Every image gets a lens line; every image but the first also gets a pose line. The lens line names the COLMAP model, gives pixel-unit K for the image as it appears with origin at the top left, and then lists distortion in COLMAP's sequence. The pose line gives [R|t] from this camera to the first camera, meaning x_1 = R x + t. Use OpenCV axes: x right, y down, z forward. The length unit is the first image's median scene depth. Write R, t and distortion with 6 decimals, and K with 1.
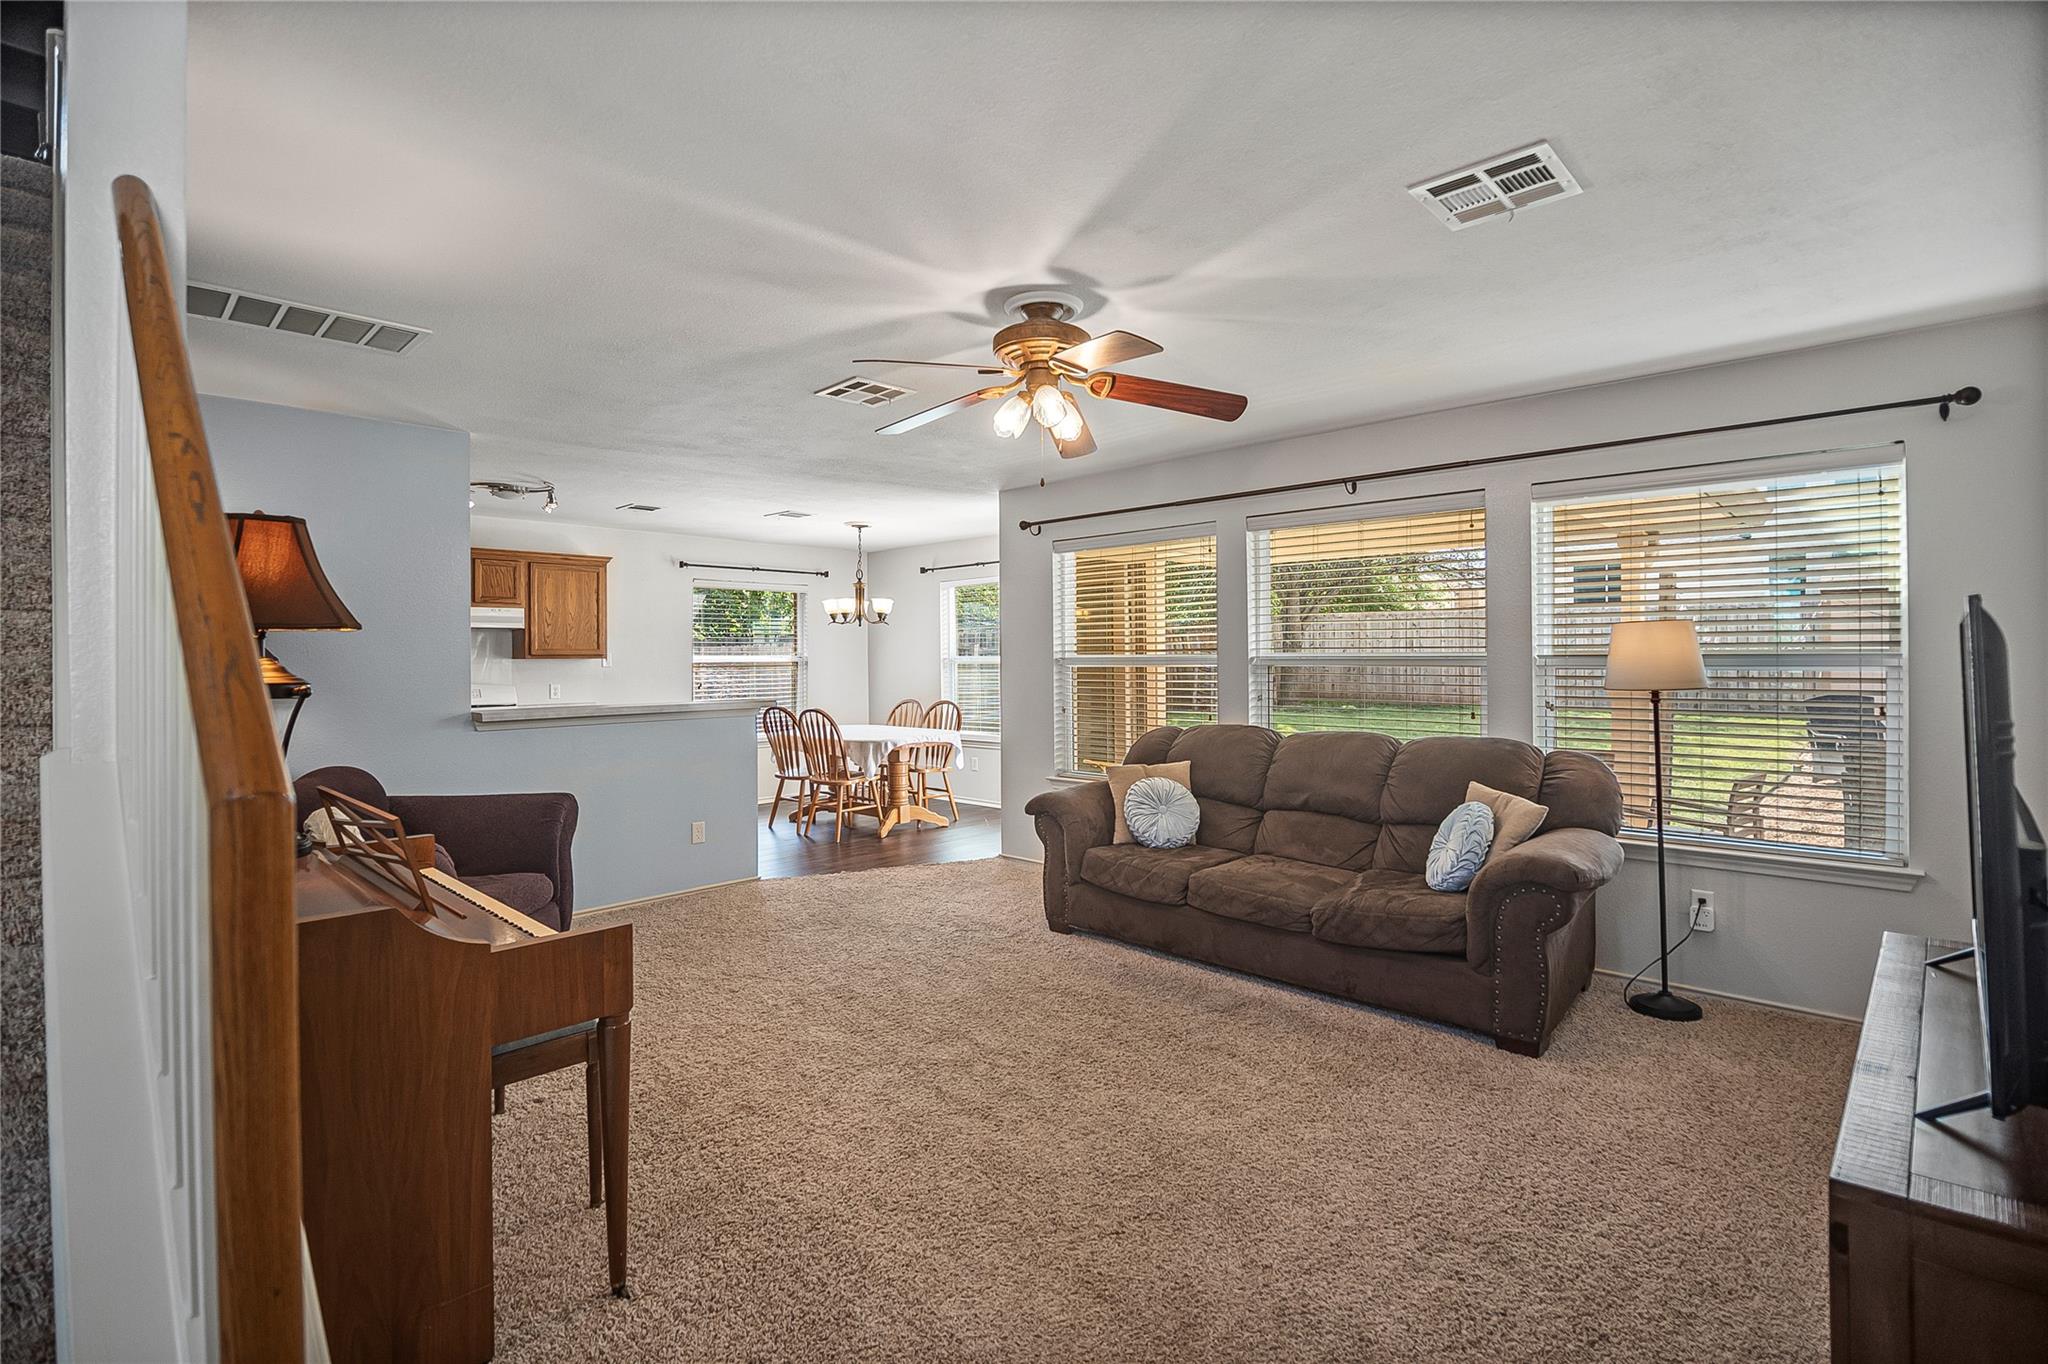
lens RADIAL K [[953.3, 0, 1022.5], [0, 953.3, 663.4], [0, 0, 1]] dist [-0.022327, 0.000005]
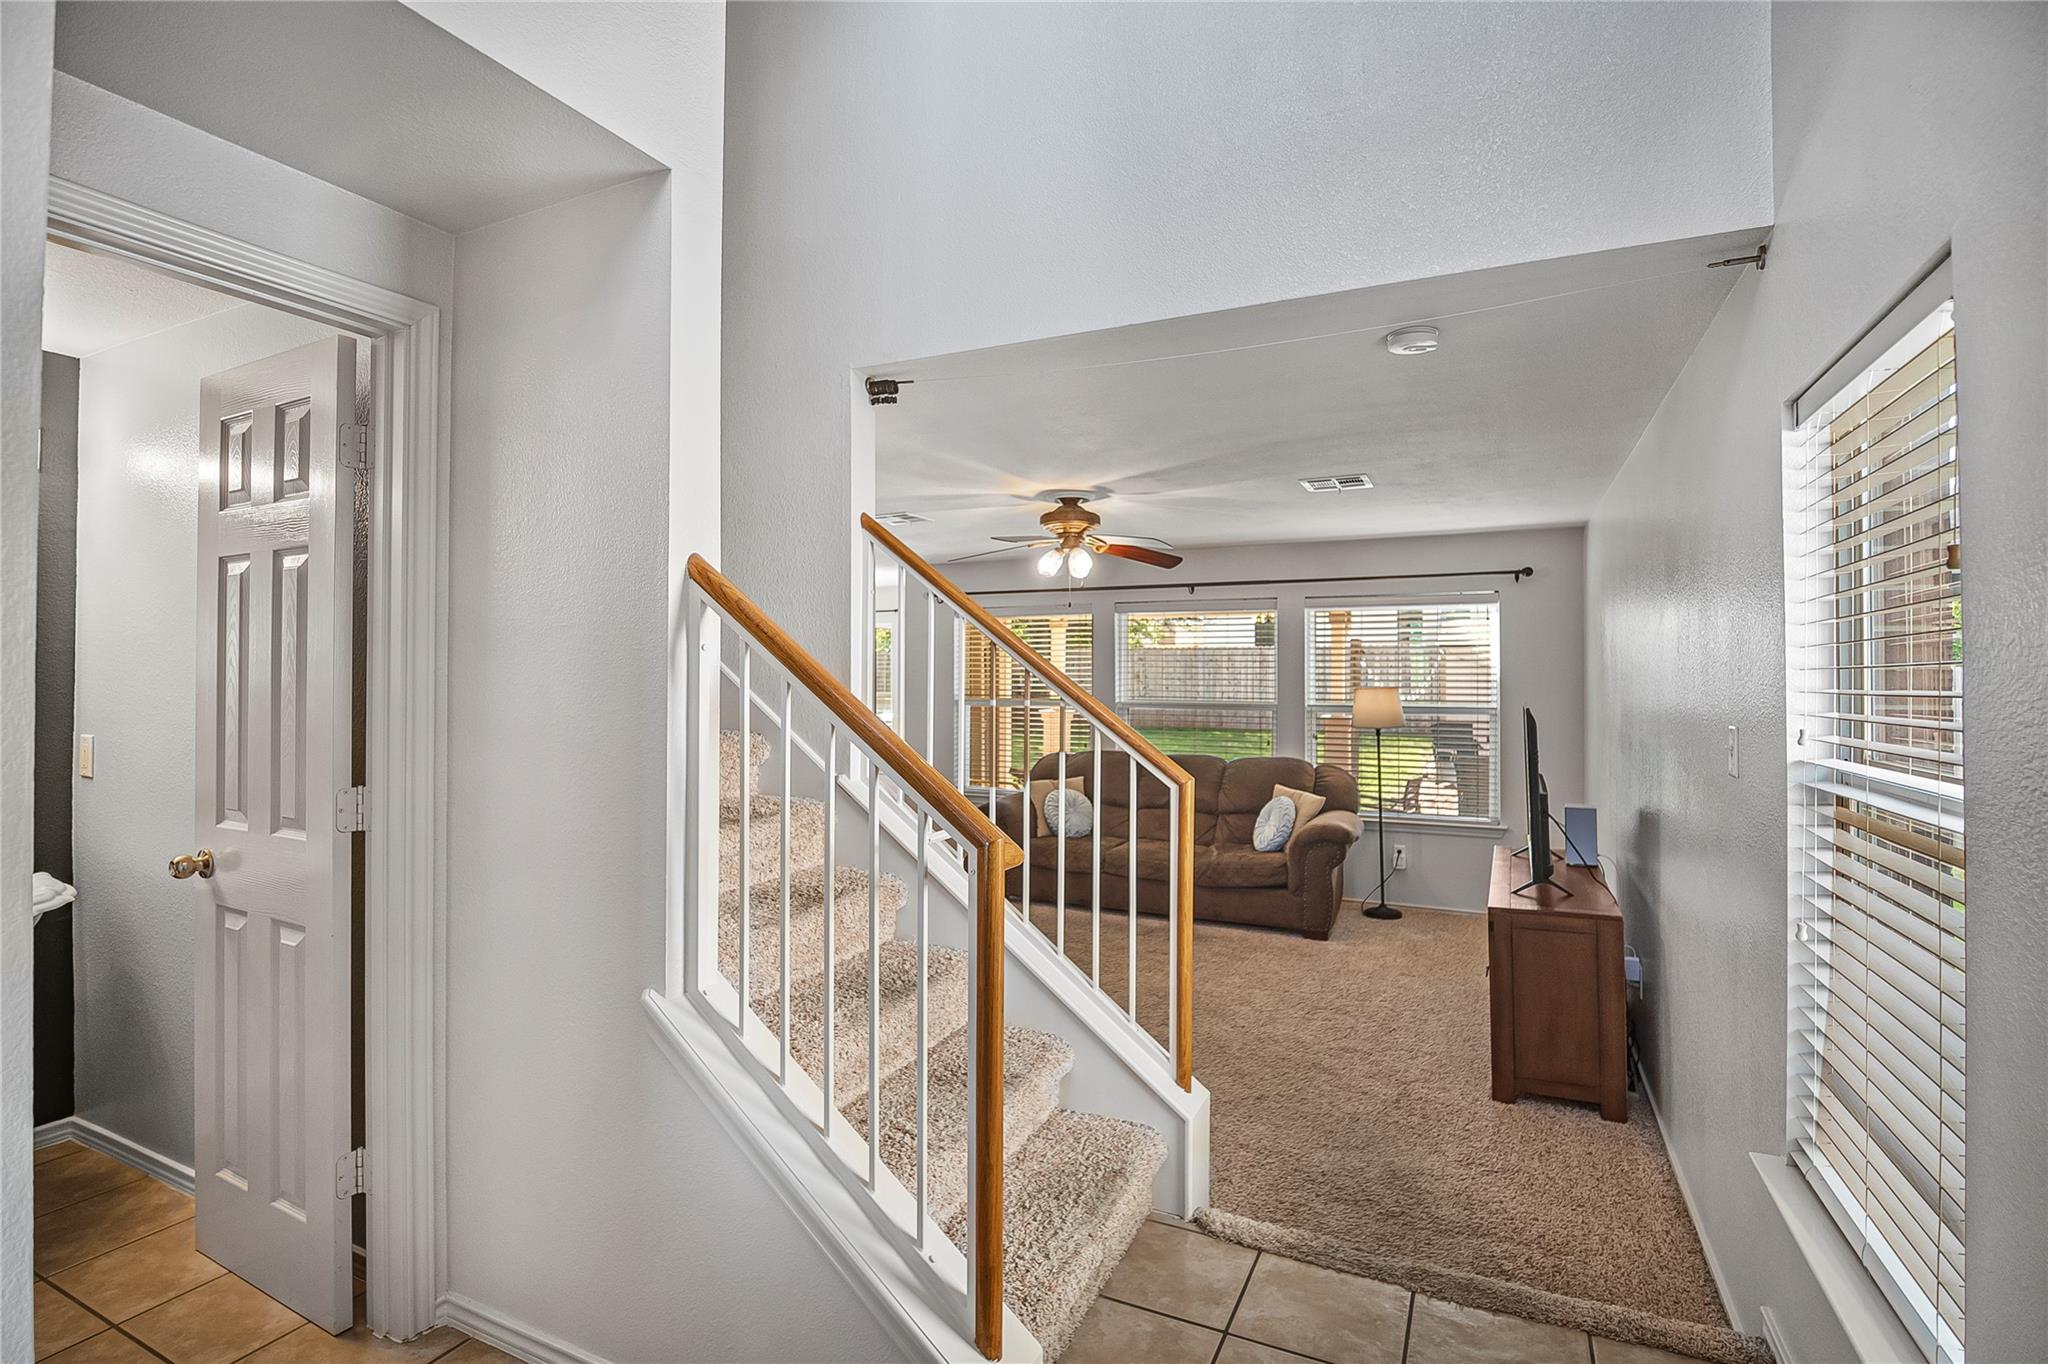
lens RADIAL K [[974.8, 0, 1021.8], [0, 974.8, 675.4], [0, 0, 1]] dist [-0.019318, -0.000488]
pose [[0.952017, 0.006951, 0.305966, -0.487542], [-0.004045, 0.999940, -0.010132, -0.046385], [-0.306018, 0.008409, 0.951989, -0.485390]]
